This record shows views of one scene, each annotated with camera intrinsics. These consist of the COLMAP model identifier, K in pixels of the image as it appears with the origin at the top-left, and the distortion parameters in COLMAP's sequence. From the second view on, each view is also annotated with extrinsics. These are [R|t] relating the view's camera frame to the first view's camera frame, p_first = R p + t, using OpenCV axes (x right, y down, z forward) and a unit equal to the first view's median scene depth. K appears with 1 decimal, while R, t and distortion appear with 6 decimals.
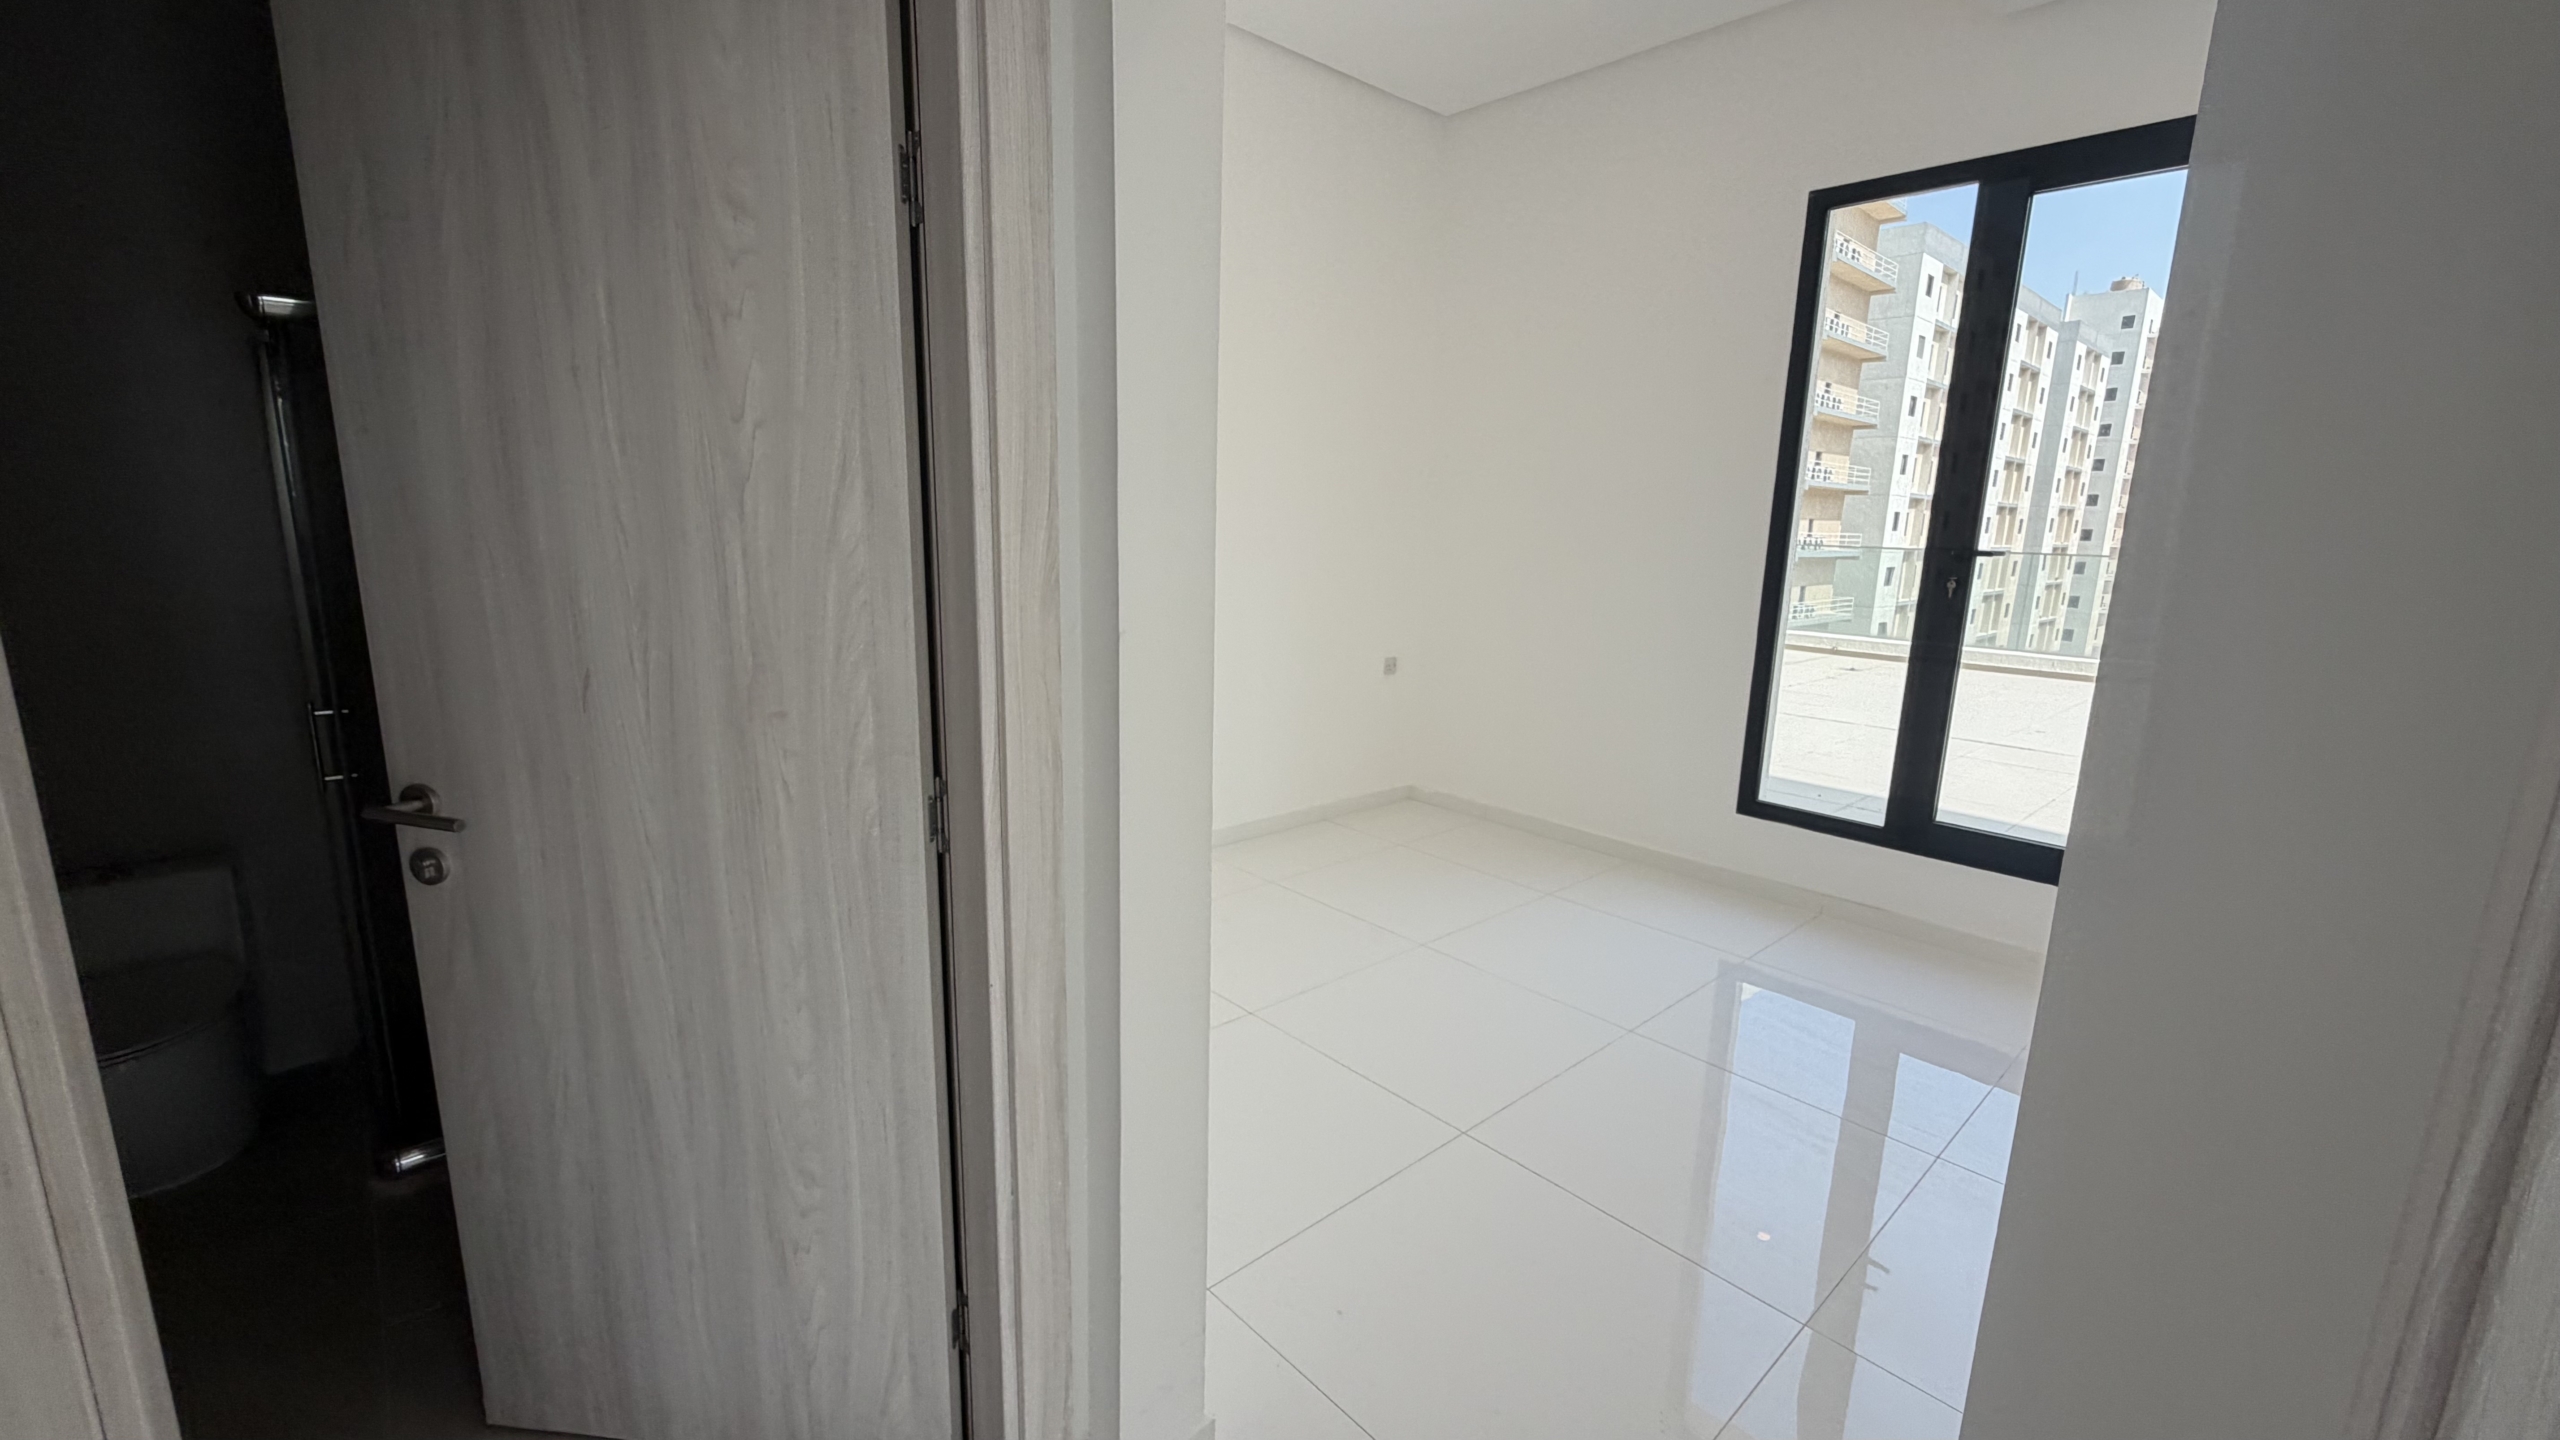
lens RADIAL K [[1027.4, 0, 1279.1], [0, 1027.4, 709.6], [0, 0, 1]] dist [0.007263, -0.000169]
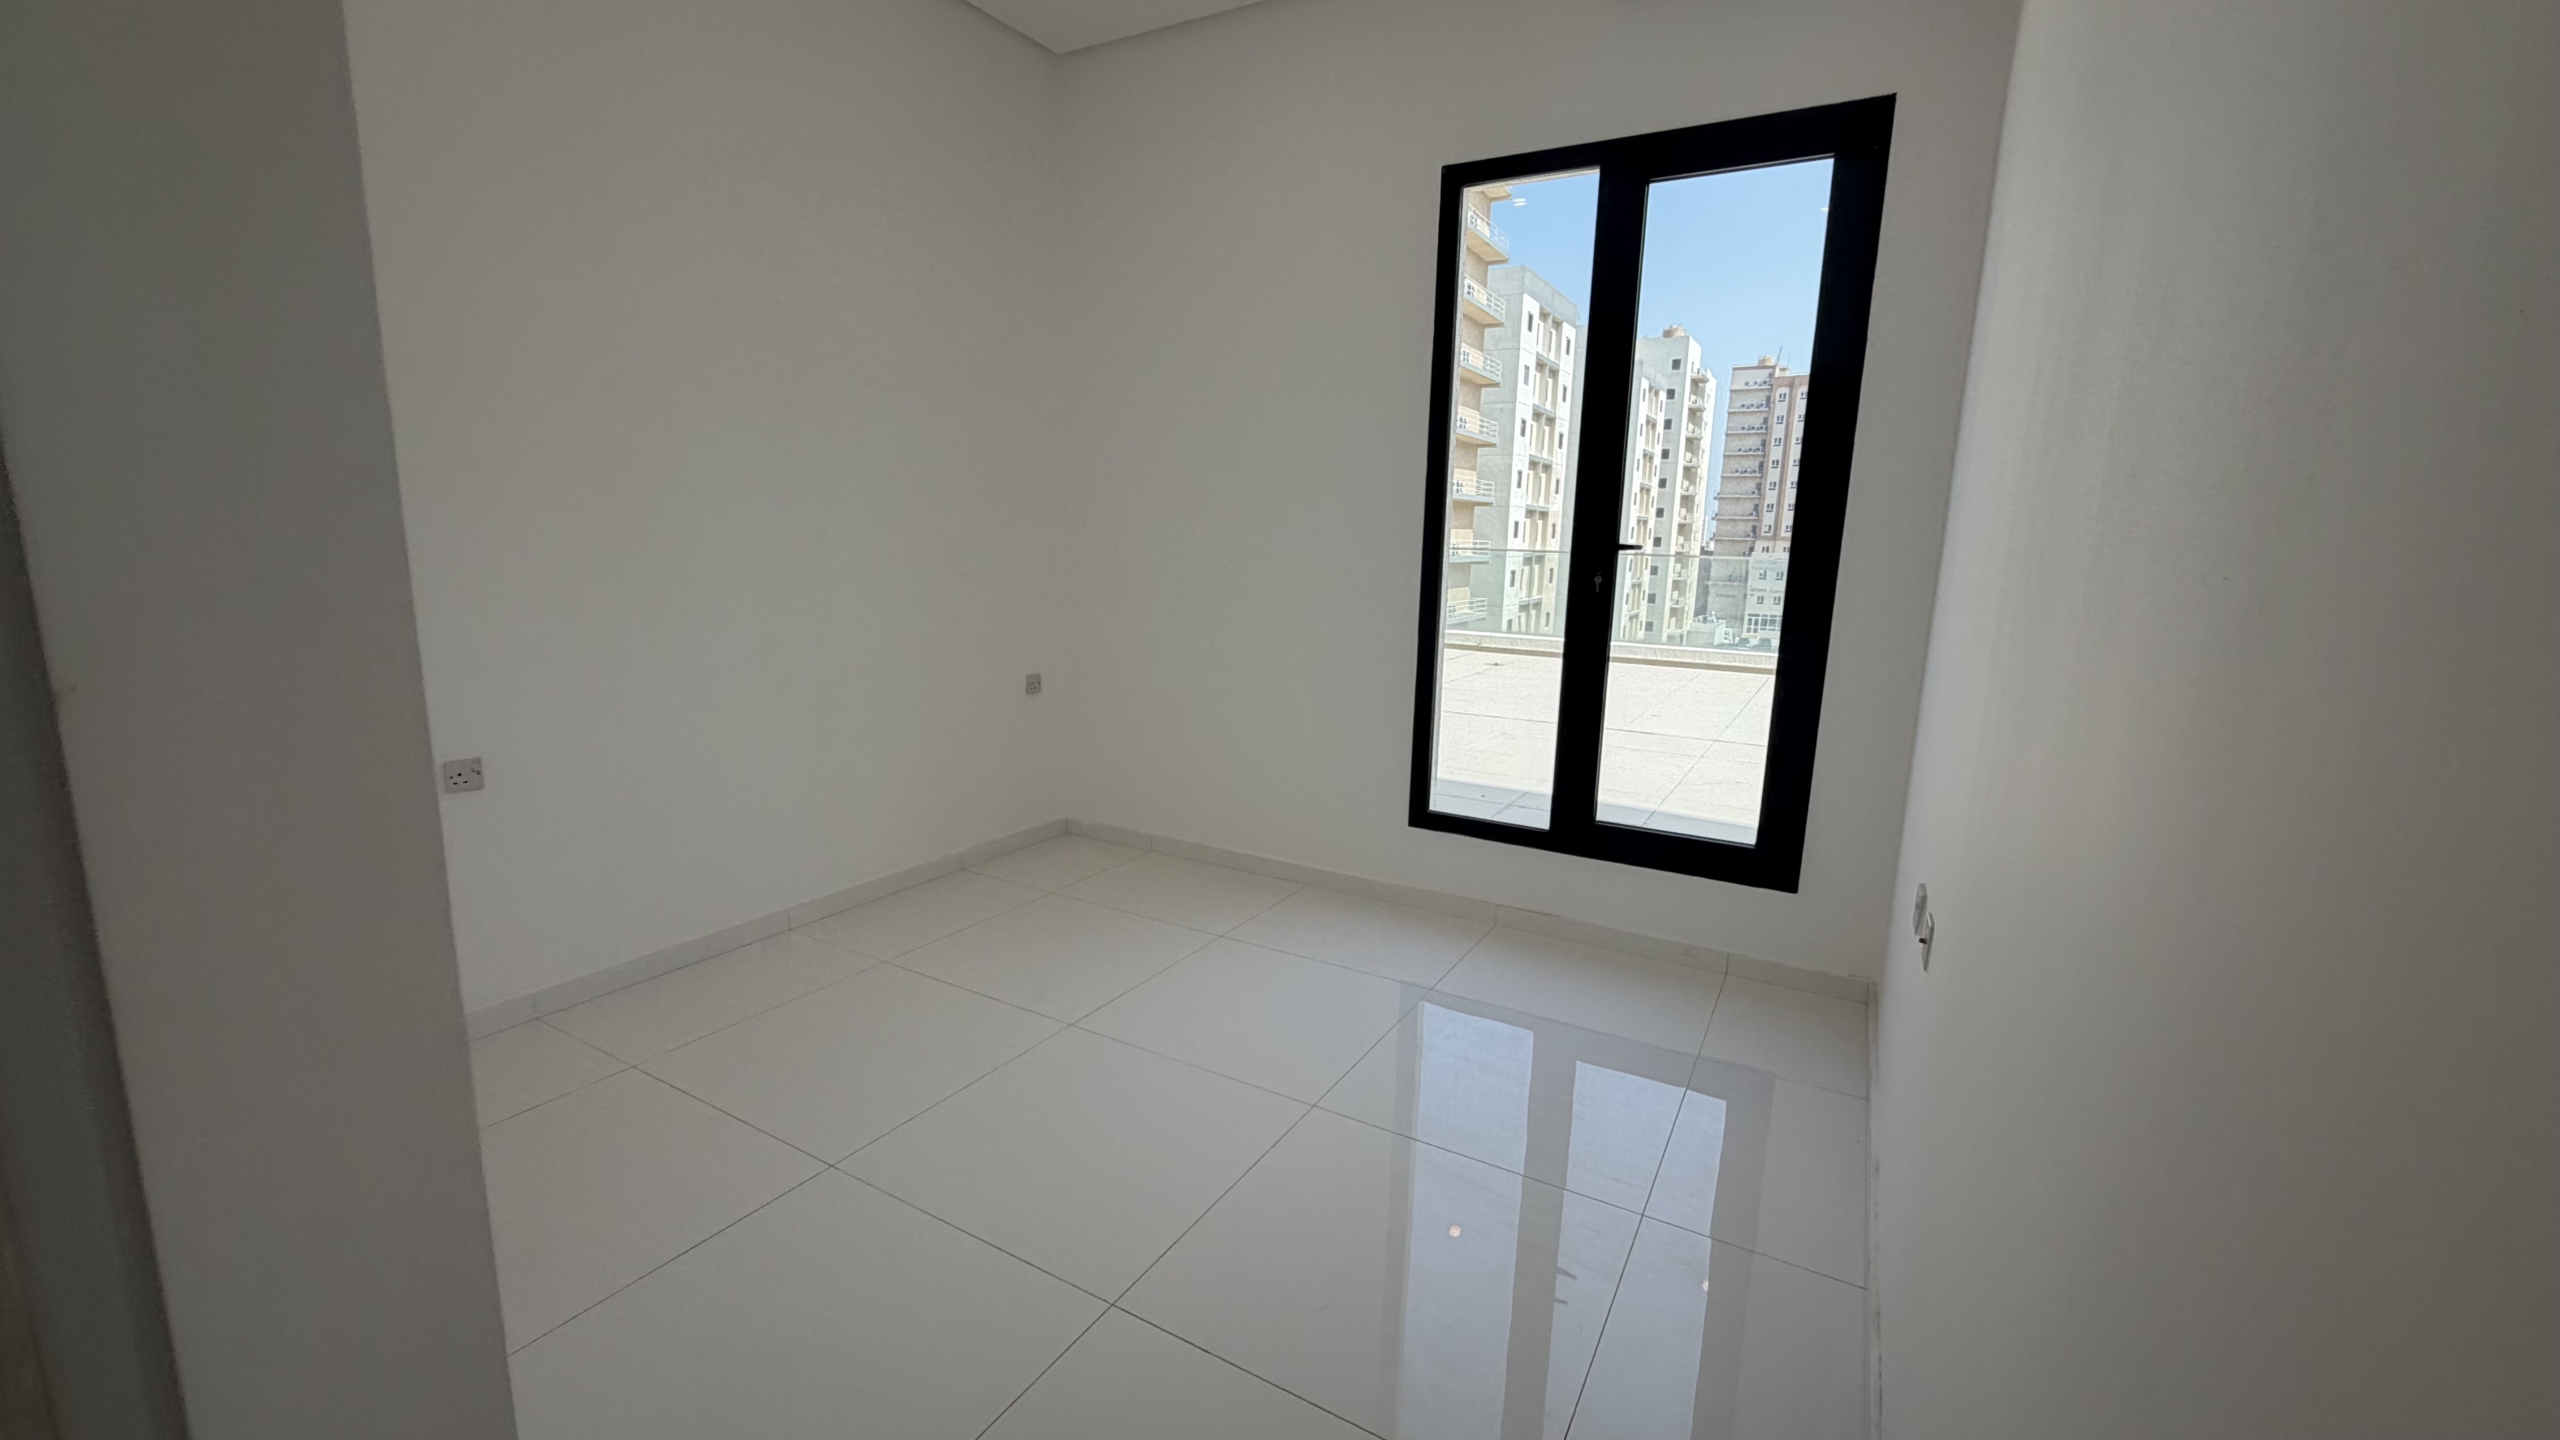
lens RADIAL K [[1030.3, 0, 1280.0], [0, 1030.3, 720.0], [0, 0, 1]] dist [-0.001068, -0.000024]
pose [[0.951838, -0.056702, 0.301311, 0.041591], [0.056465, 0.998359, 0.009504, -0.008538], [-0.301356, 0.007967, 0.953479, 0.104270]]
